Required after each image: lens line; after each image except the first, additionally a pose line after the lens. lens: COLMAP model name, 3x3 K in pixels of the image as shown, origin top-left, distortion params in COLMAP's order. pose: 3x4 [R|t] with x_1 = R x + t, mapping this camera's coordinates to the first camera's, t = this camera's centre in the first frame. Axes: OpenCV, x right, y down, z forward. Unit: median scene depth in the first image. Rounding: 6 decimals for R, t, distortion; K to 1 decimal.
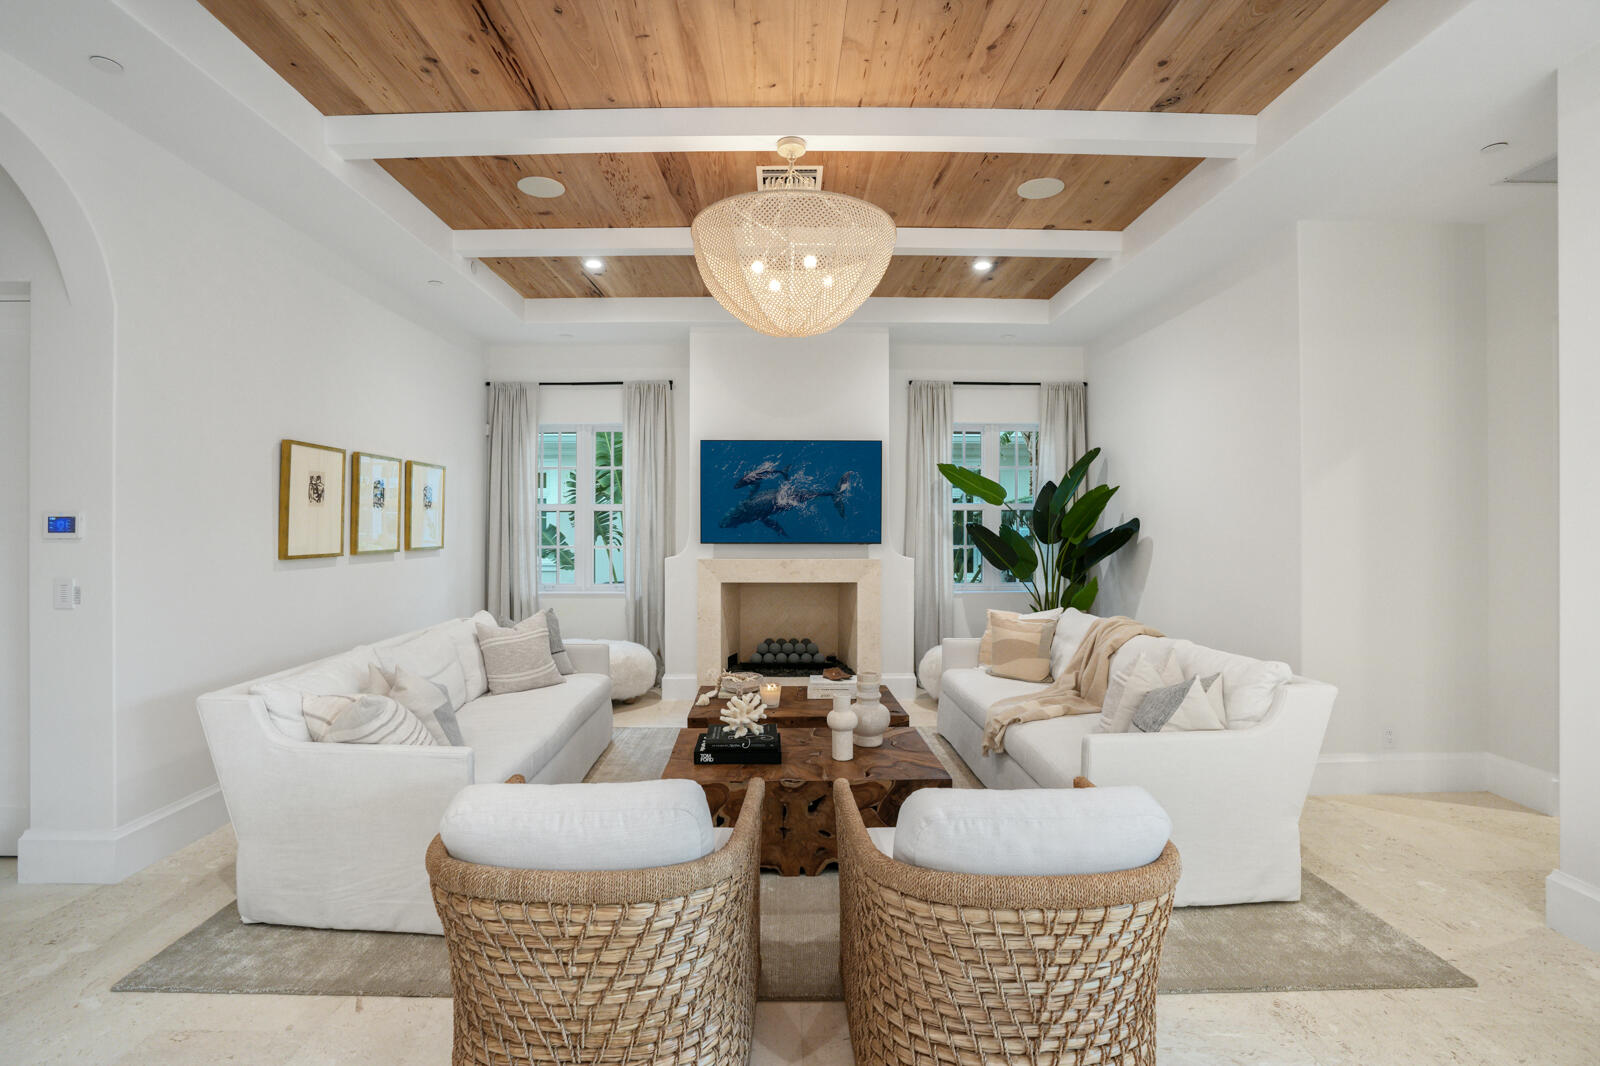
lens RADIAL K [[744.7, 0, 779.6], [0, 744.7, 536.4], [0, 0, 1]] dist [-0.021211, 0.000027]
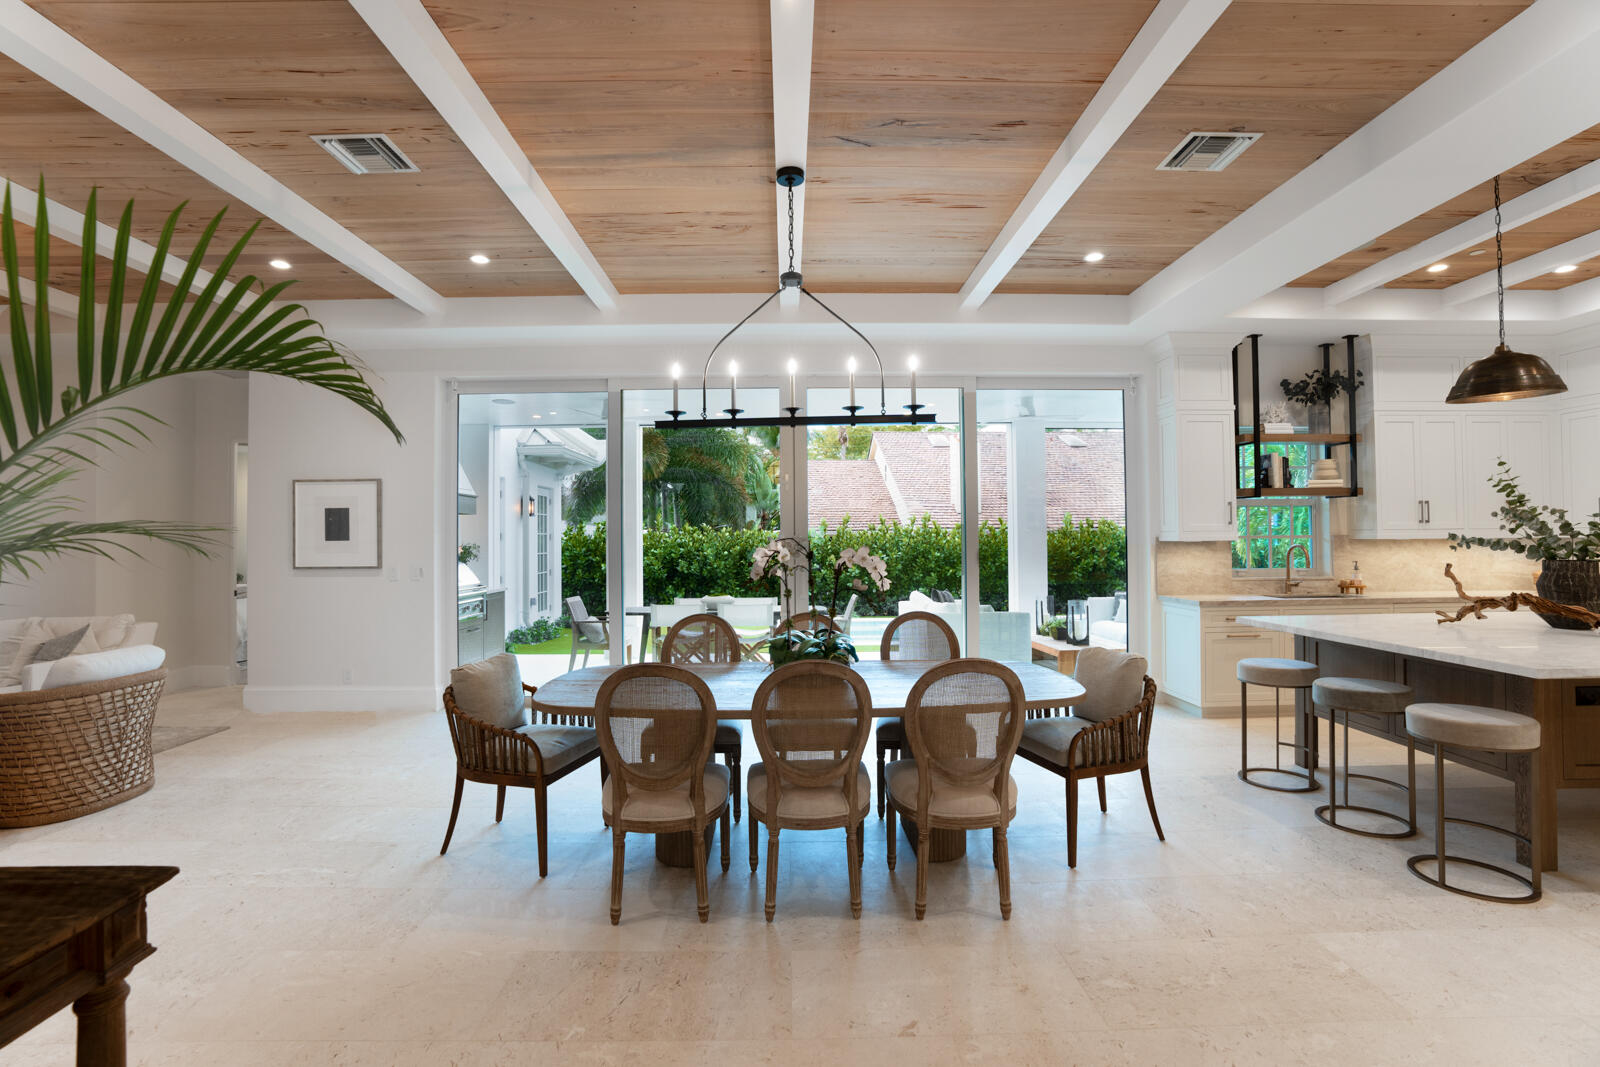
lens RADIAL K [[744.7, 0, 779.6], [0, 744.7, 536.9], [0, 0, 1]] dist [-0.021211, 0.000027]
pose [[0.010270, 0.018094, 0.999784, -2.109692], [0.024294, 0.999537, -0.018339, 0.073959], [-0.999652, 0.024477, 0.009826, -1.265659]]
